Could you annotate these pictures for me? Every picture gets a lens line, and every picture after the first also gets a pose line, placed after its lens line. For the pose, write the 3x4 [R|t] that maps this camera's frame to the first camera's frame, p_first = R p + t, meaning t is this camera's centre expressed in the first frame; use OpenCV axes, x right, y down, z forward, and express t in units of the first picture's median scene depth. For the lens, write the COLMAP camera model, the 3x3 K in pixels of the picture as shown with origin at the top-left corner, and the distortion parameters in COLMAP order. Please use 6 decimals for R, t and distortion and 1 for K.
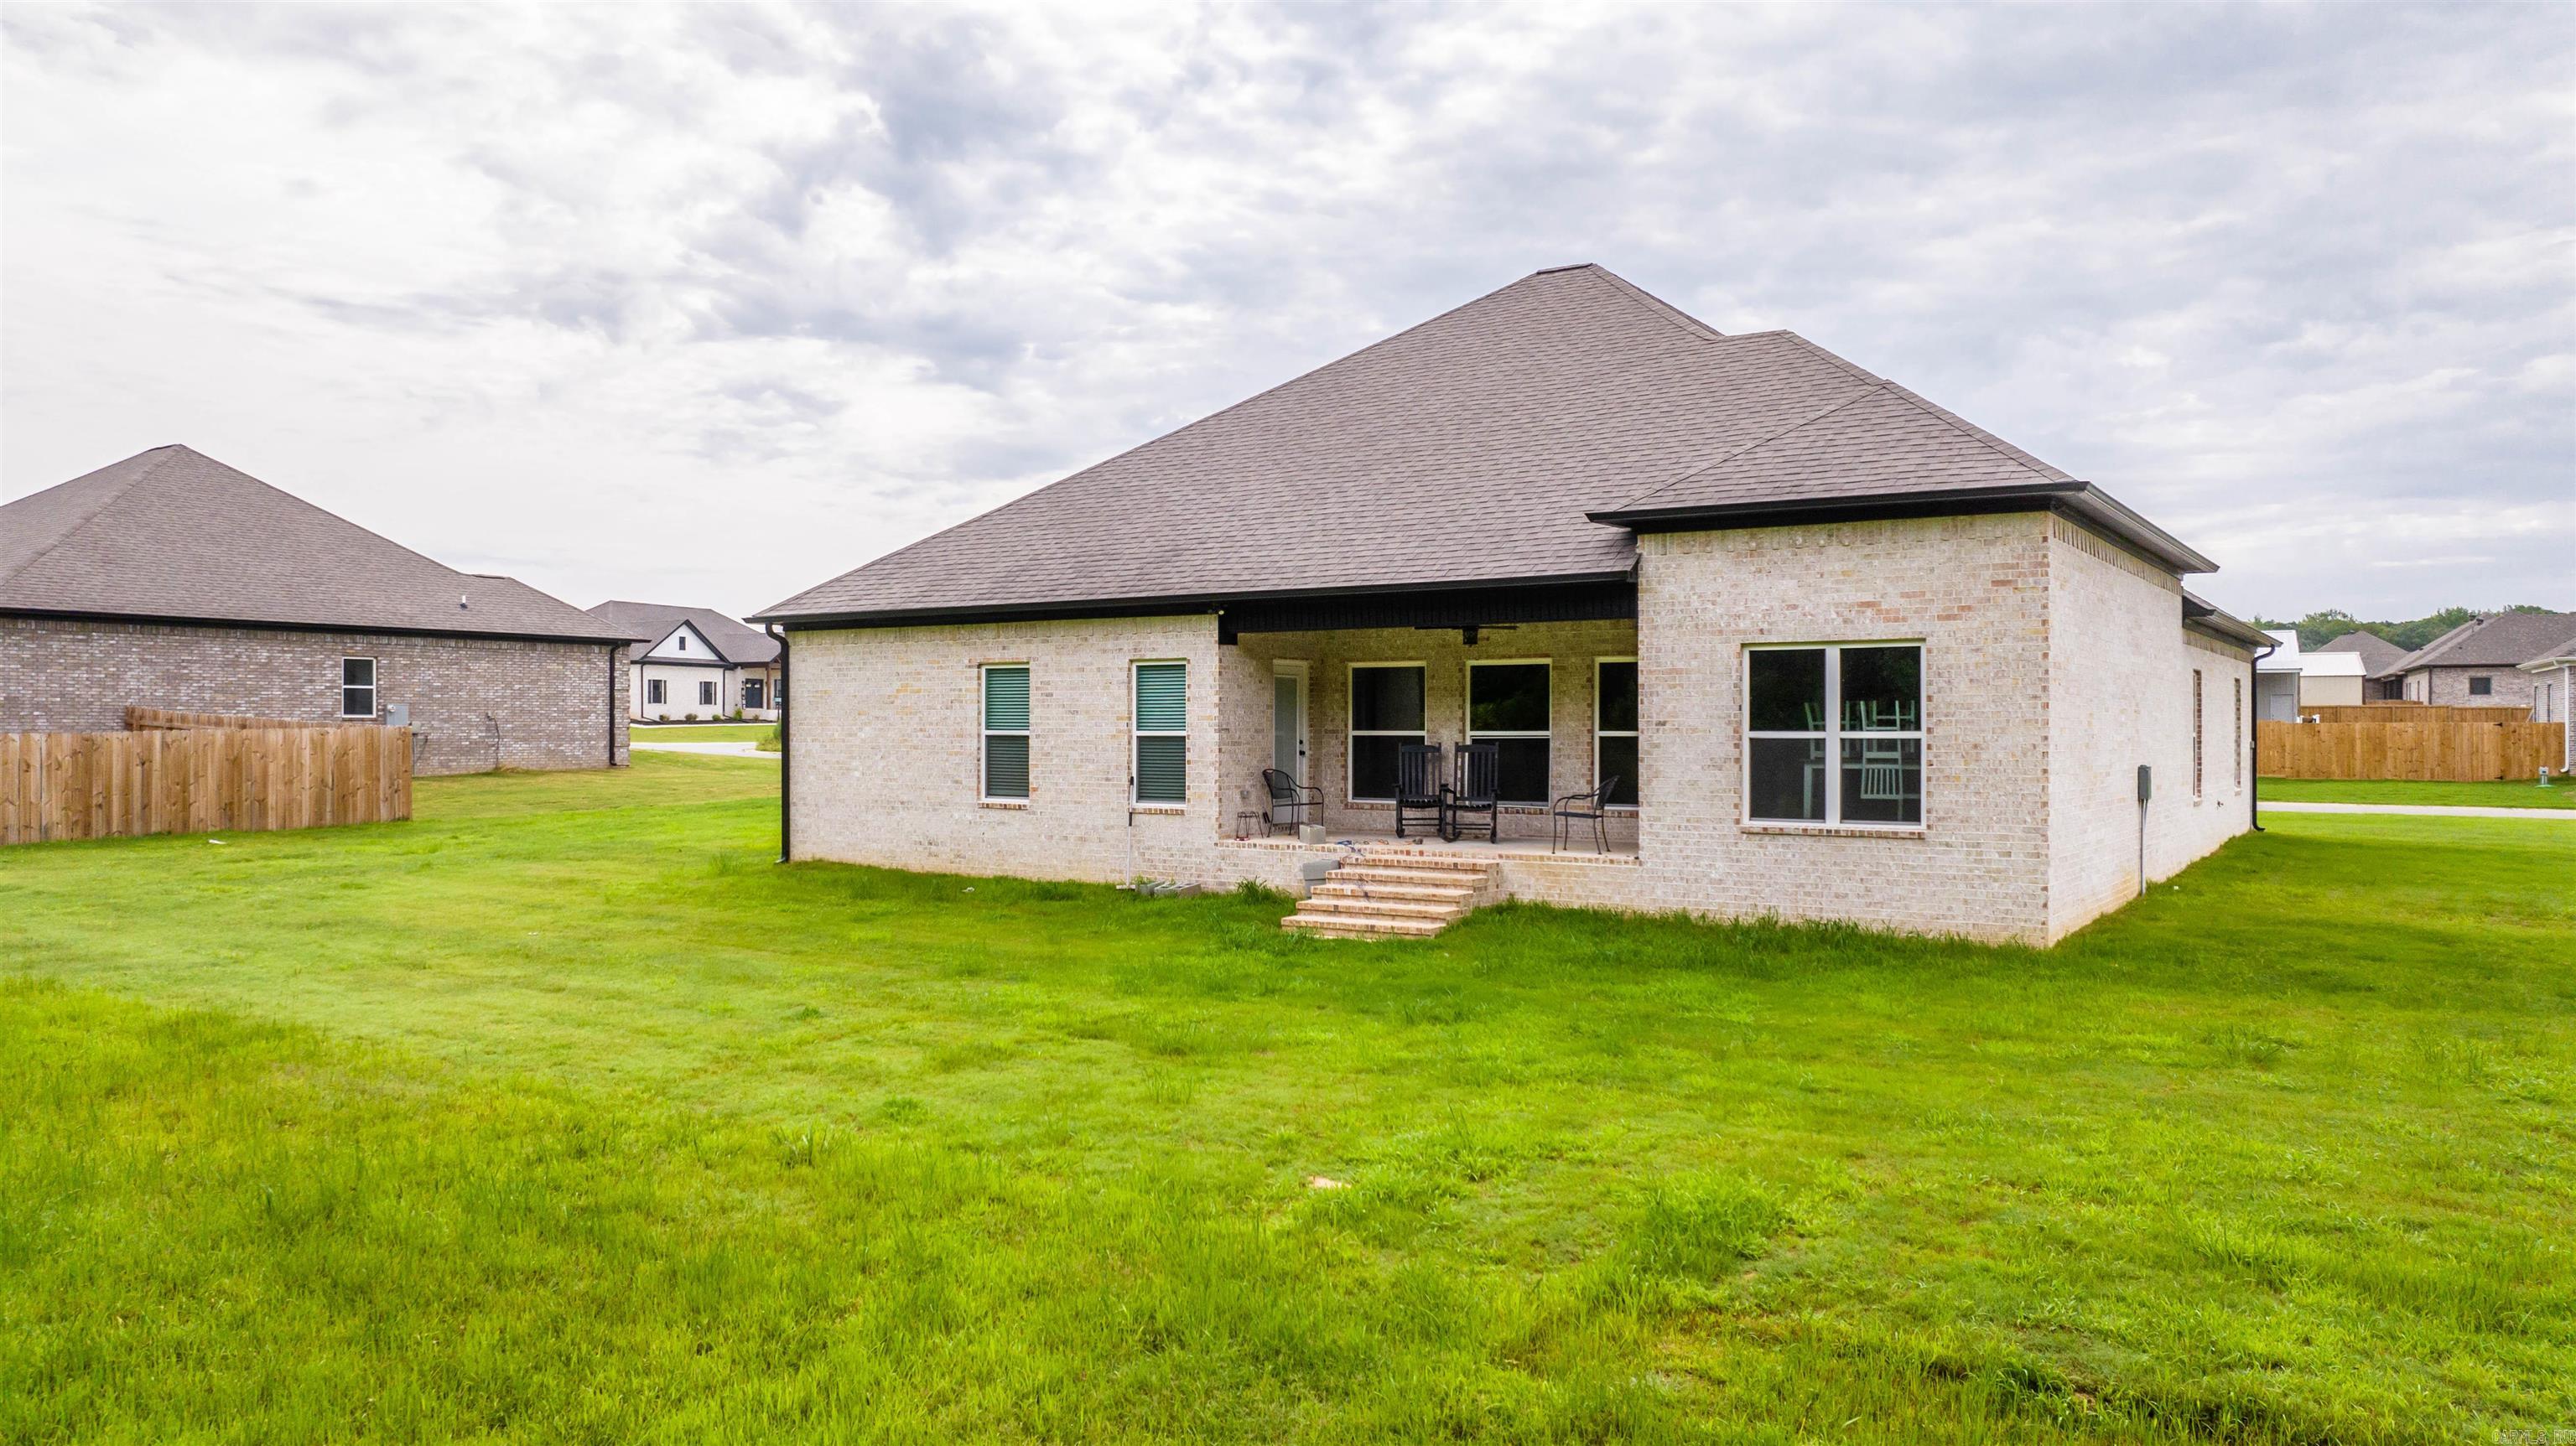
lens RADIAL K [[1818.4, 0, 1303.3], [0, 1818.4, 726.3], [0, 0, 1]] dist [-0.019420, 0.005163]
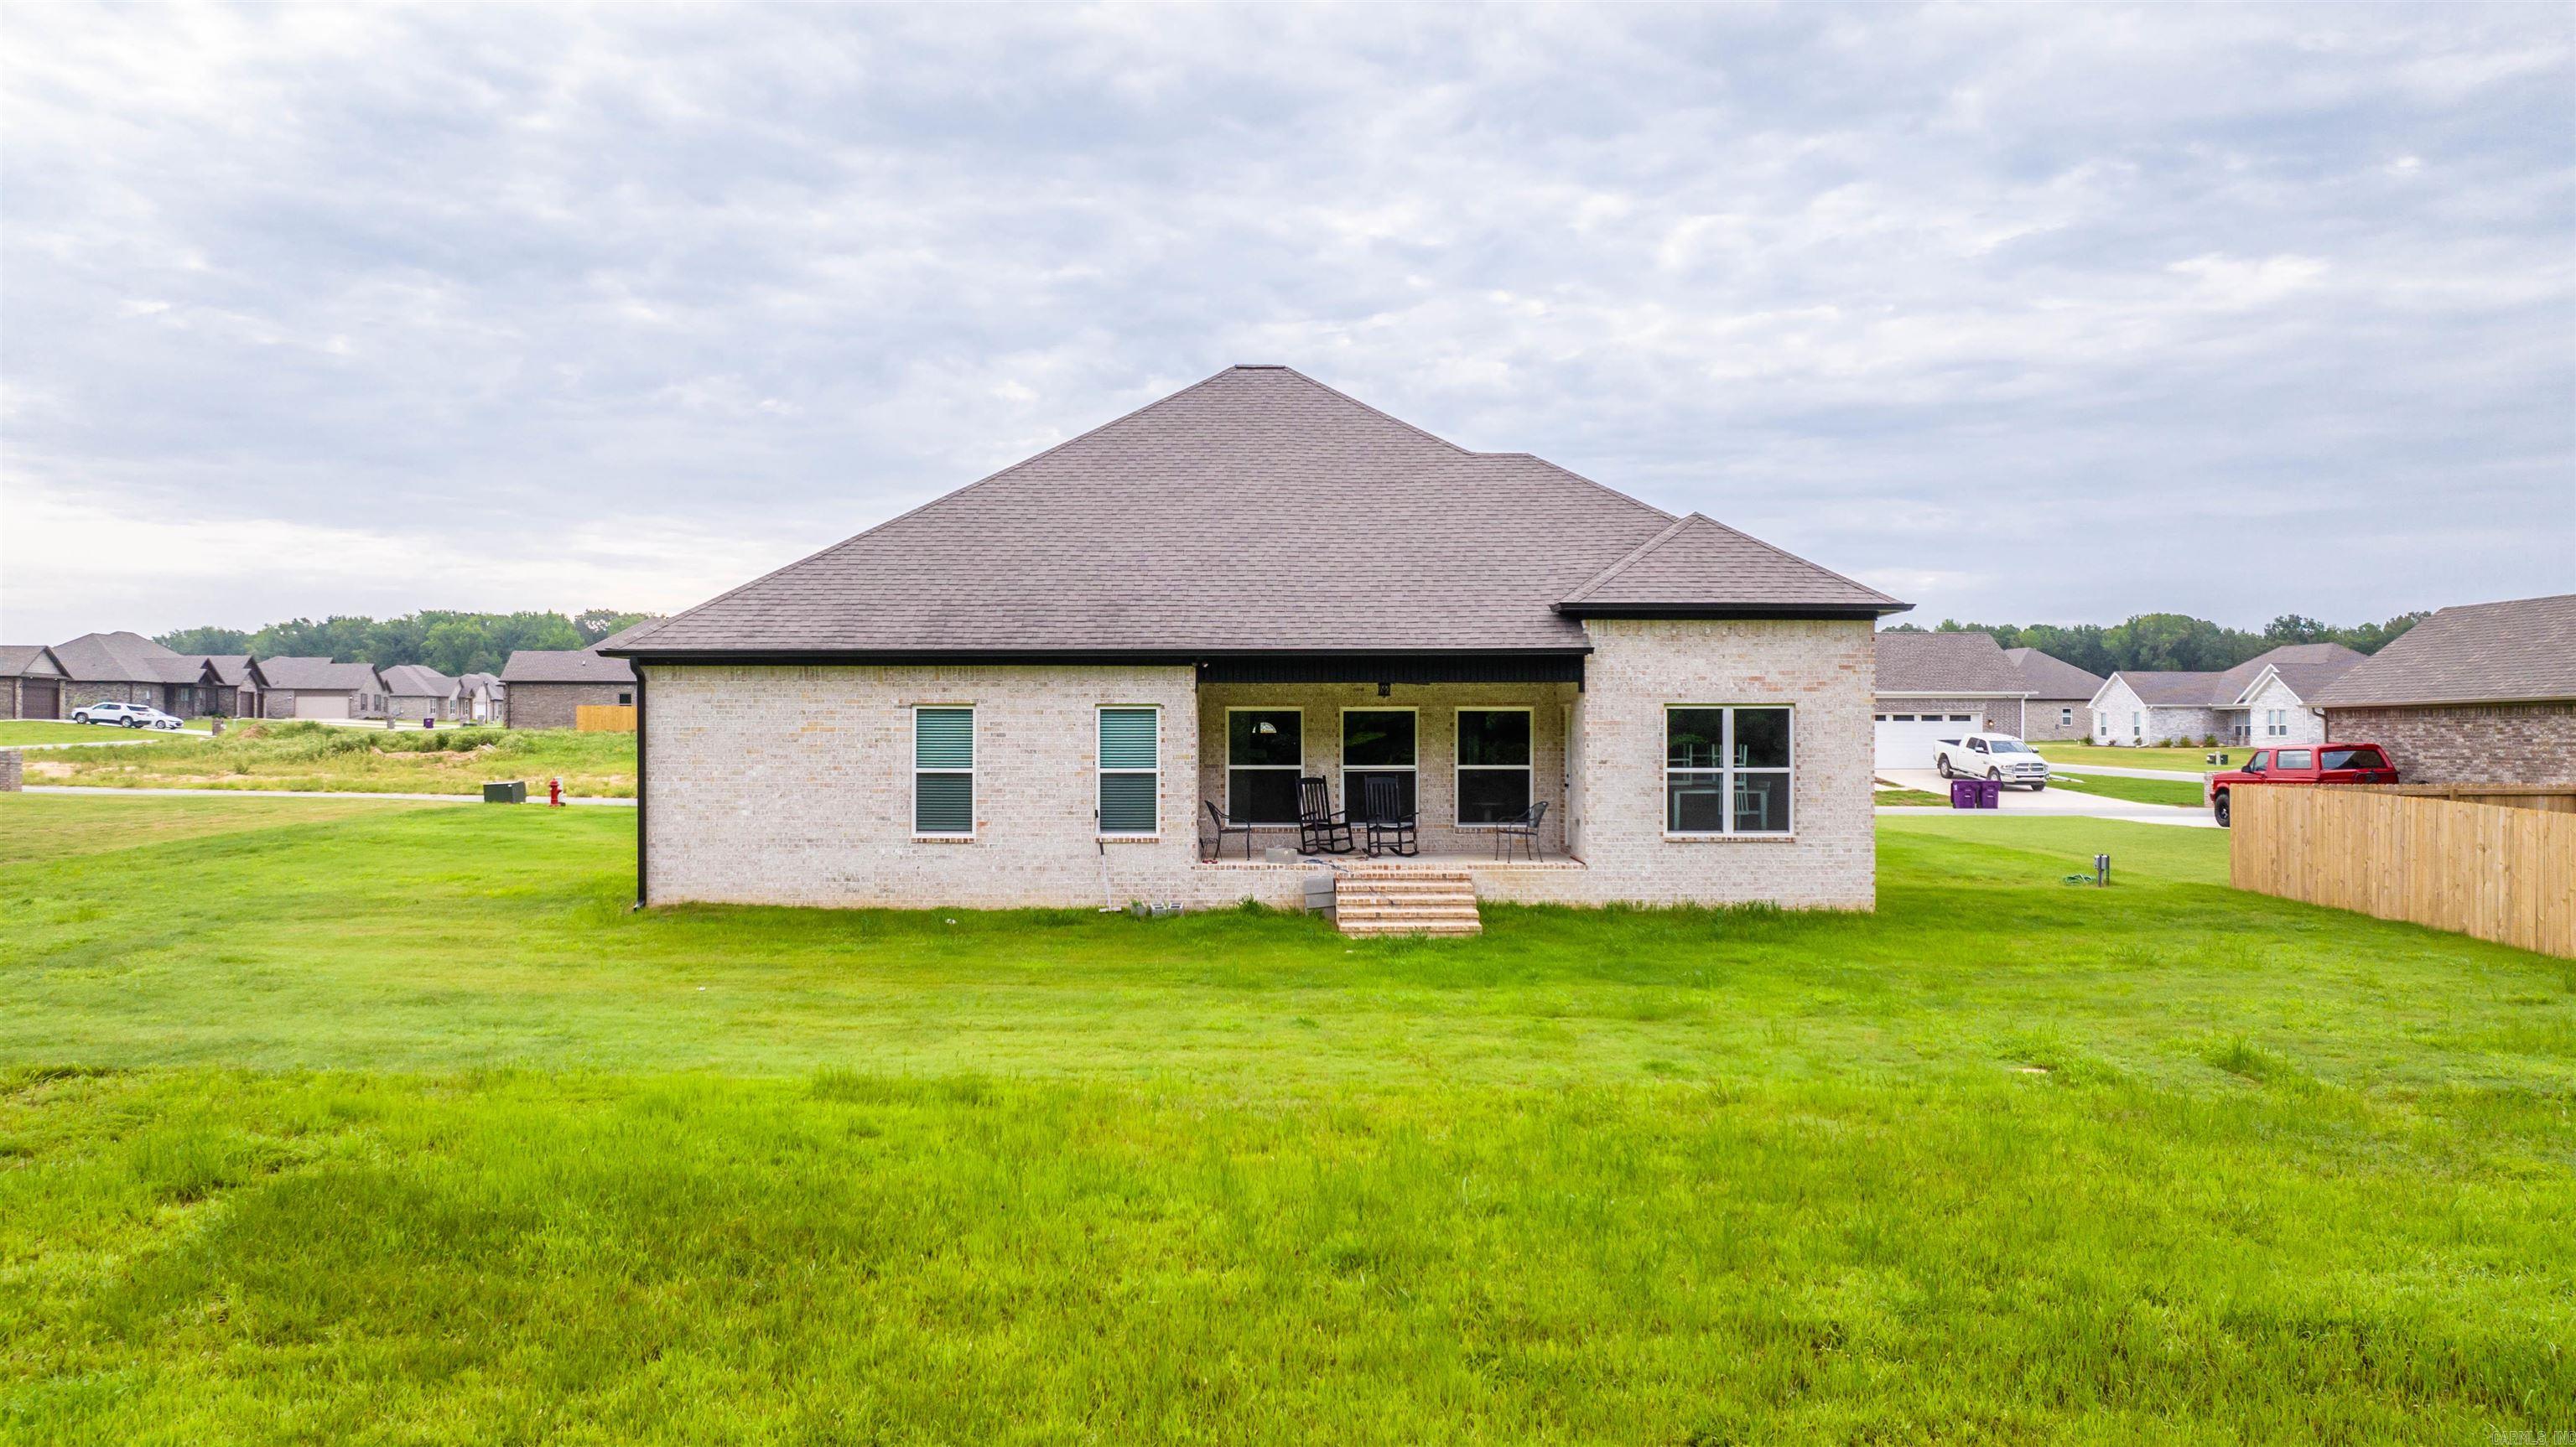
lens RADIAL K [[1818.5, 0, 1303.3], [0, 1818.5, 726.8], [0, 0, 1]] dist [-0.019420, 0.005163]
pose [[0.828763, 0.000933, 0.559599, -0.624059], [-0.000095, 0.999999, -0.001527, -0.021705], [-0.559600, 0.001212, 0.828762, 0.014416]]
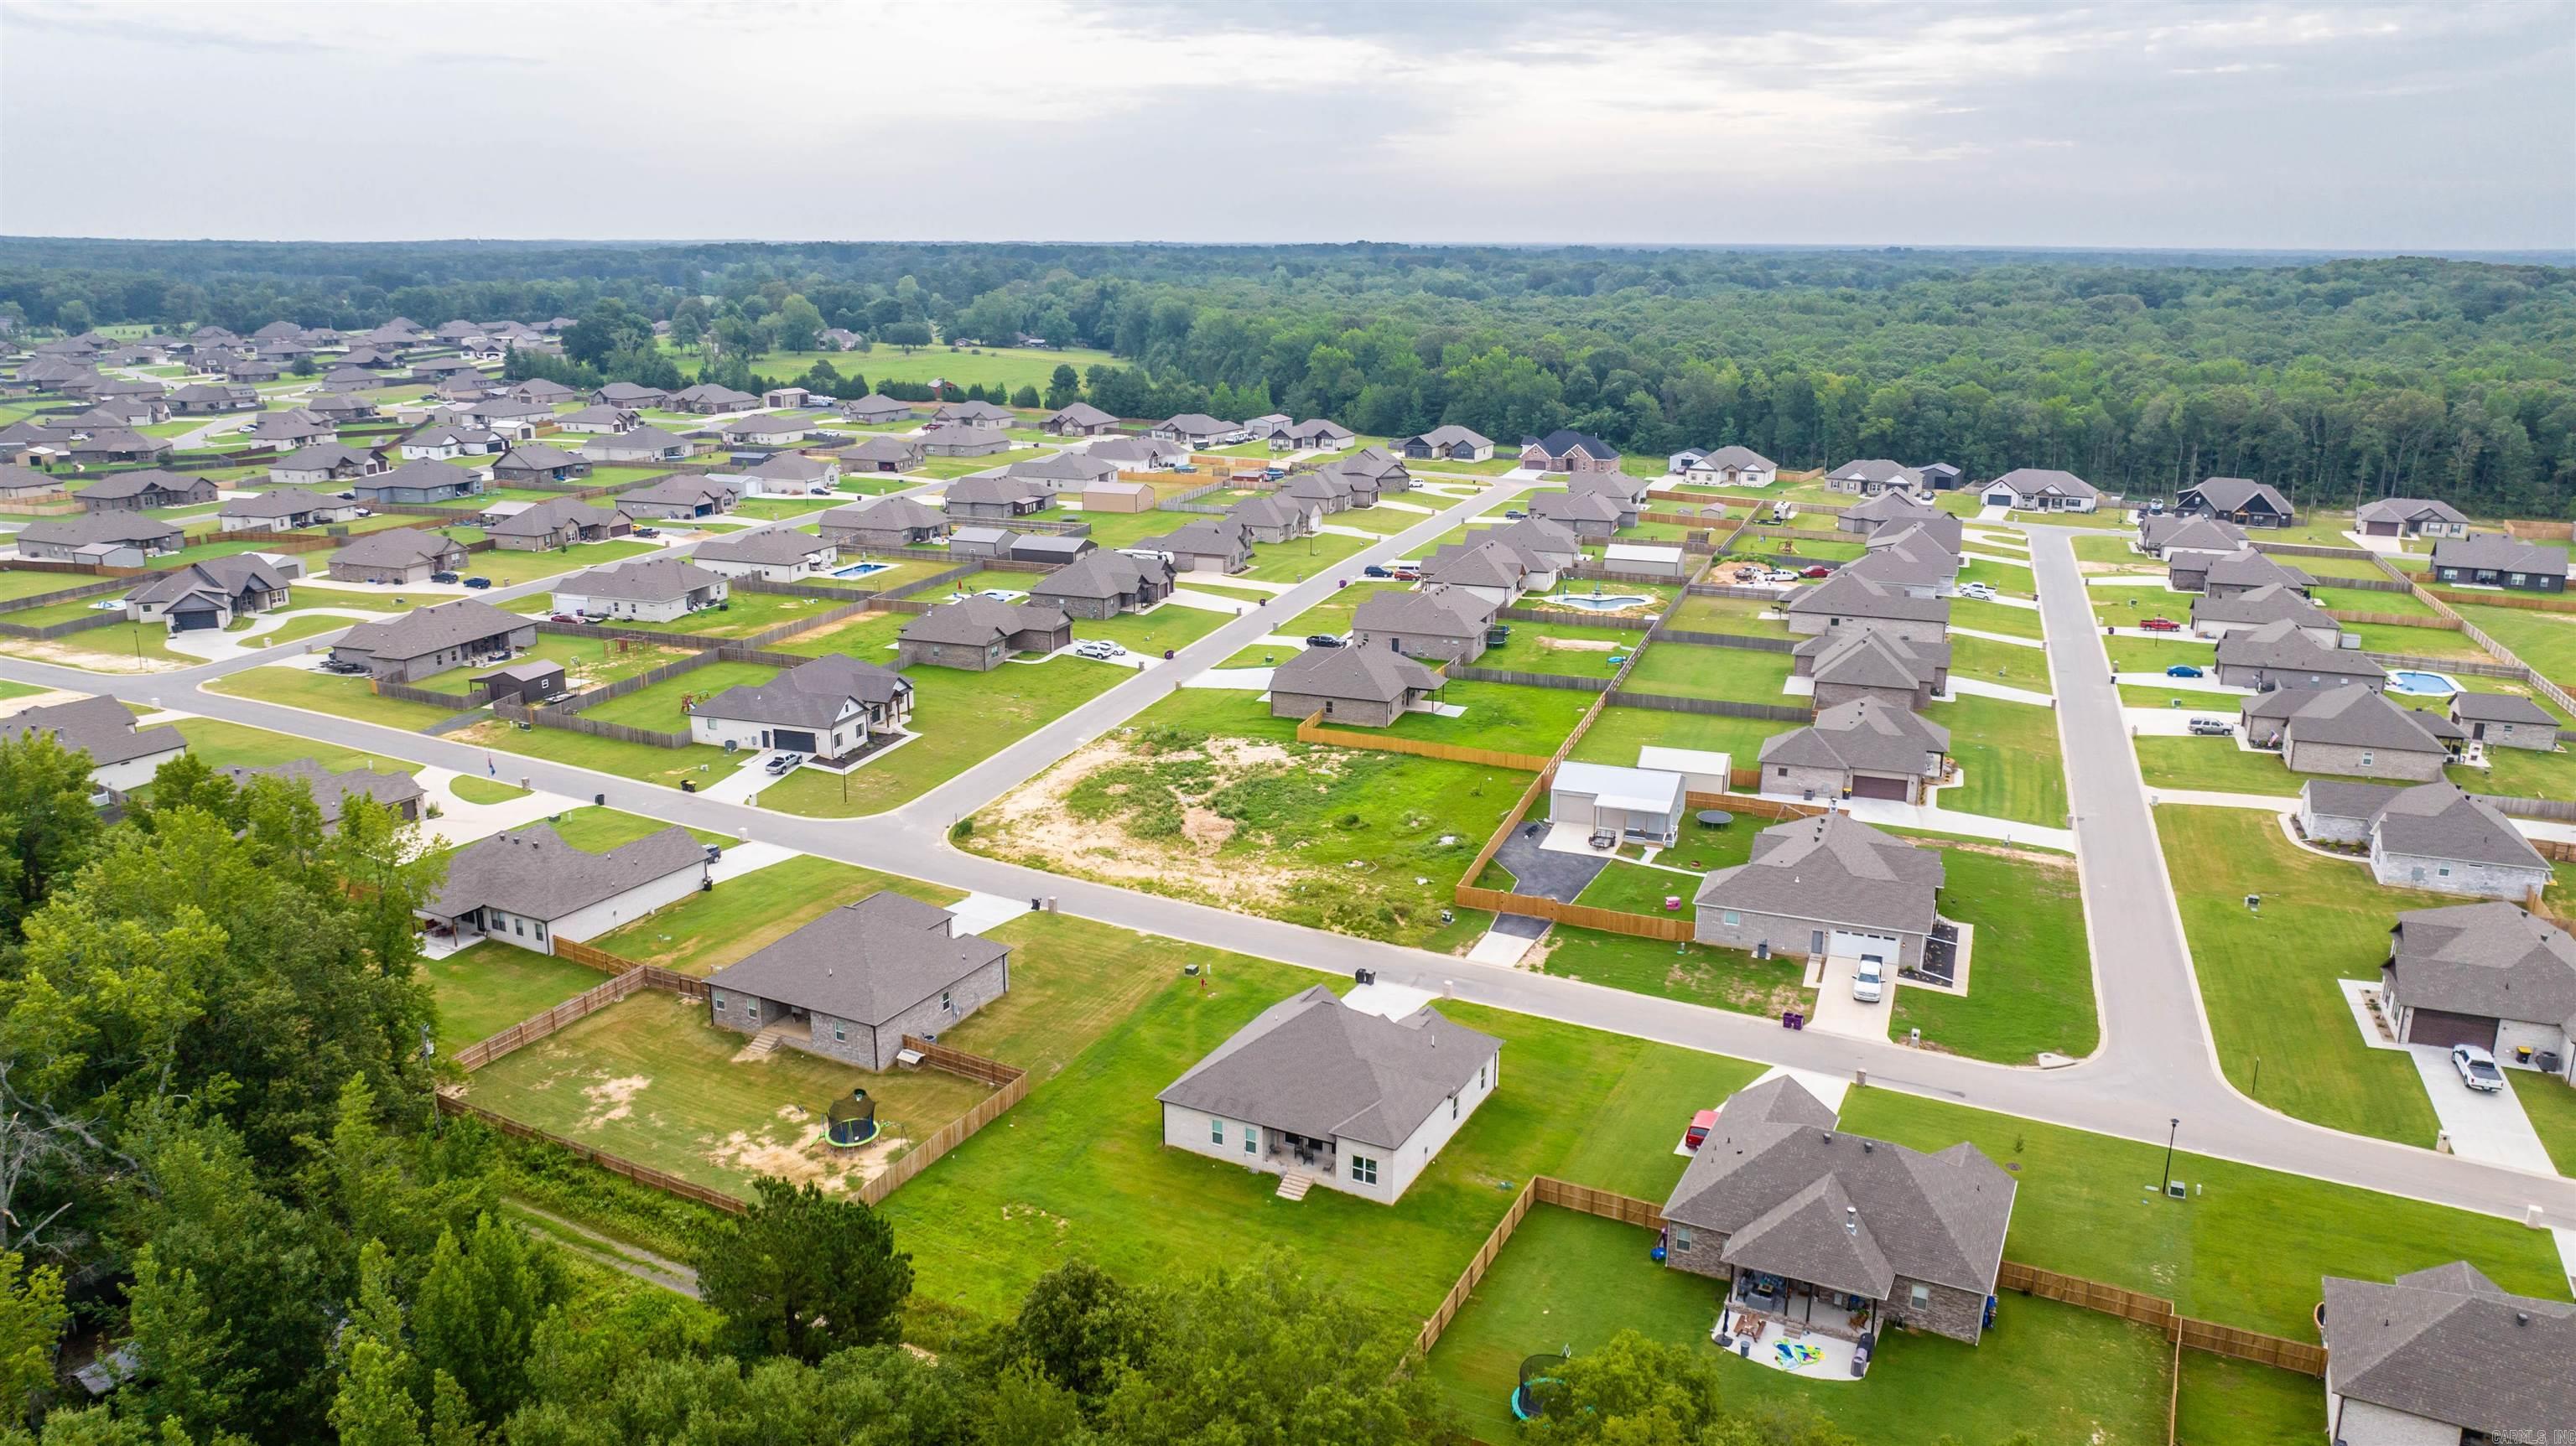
lens RADIAL K [[1818.4, 0, 1303.3], [0, 1818.4, 726.3], [0, 0, 1]] dist [-0.019420, 0.005163]
pose [[0.994548, -0.032618, 0.099050, -0.421690], [0.004865, 0.963302, 0.268375, -2.654887], [-0.104169, -0.266430, 0.958209, -3.887720]]
